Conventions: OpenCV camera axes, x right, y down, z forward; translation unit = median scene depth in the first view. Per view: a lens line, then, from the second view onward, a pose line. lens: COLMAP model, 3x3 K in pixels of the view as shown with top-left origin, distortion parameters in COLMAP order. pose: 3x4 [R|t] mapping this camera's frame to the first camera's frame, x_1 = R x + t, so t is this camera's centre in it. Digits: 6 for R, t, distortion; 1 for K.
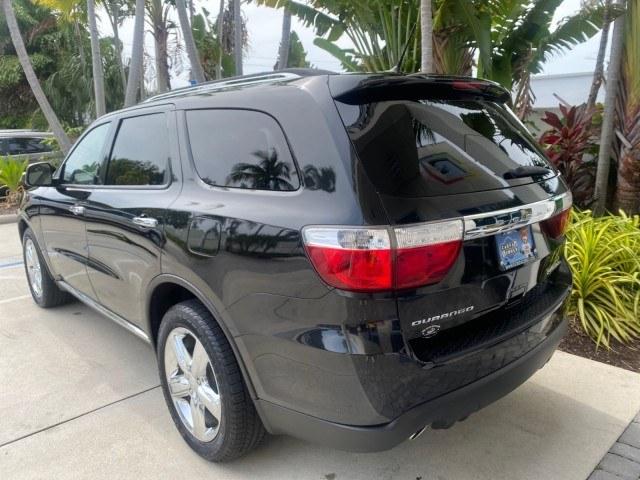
lens RADIAL K [[503.7, 0, 319.7], [0, 503.7, 237.8], [0, 0, 1]] dist [0.006831, -0.003653]
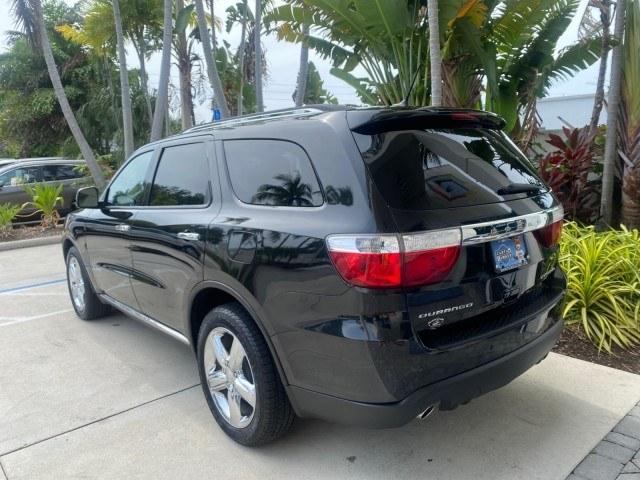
lens RADIAL K [[506.2, 0, 319.1], [0, 506.2, 237.0], [0, 0, 1]] dist [0.005502, -0.004354]
pose [[0.999388, -0.009323, -0.033711, -0.005611], [0.007739, 0.998873, -0.046825, 0.019588], [0.034110, 0.046535, 0.998334, -0.108408]]
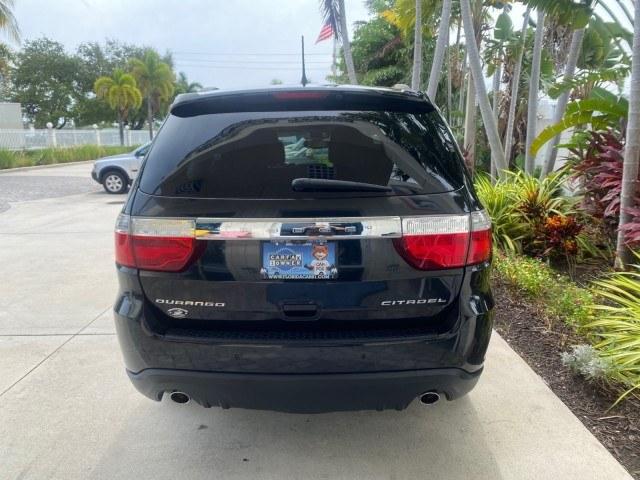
lens RADIAL K [[503.7, 0, 319.7], [0, 503.7, 237.8], [0, 0, 1]] dist [0.006831, -0.003653]
pose [[0.719394, 0.138174, -0.680721, 0.651800], [-0.136585, 0.989021, 0.056409, -0.051555], [0.681041, 0.052396, 0.730368, 0.193464]]
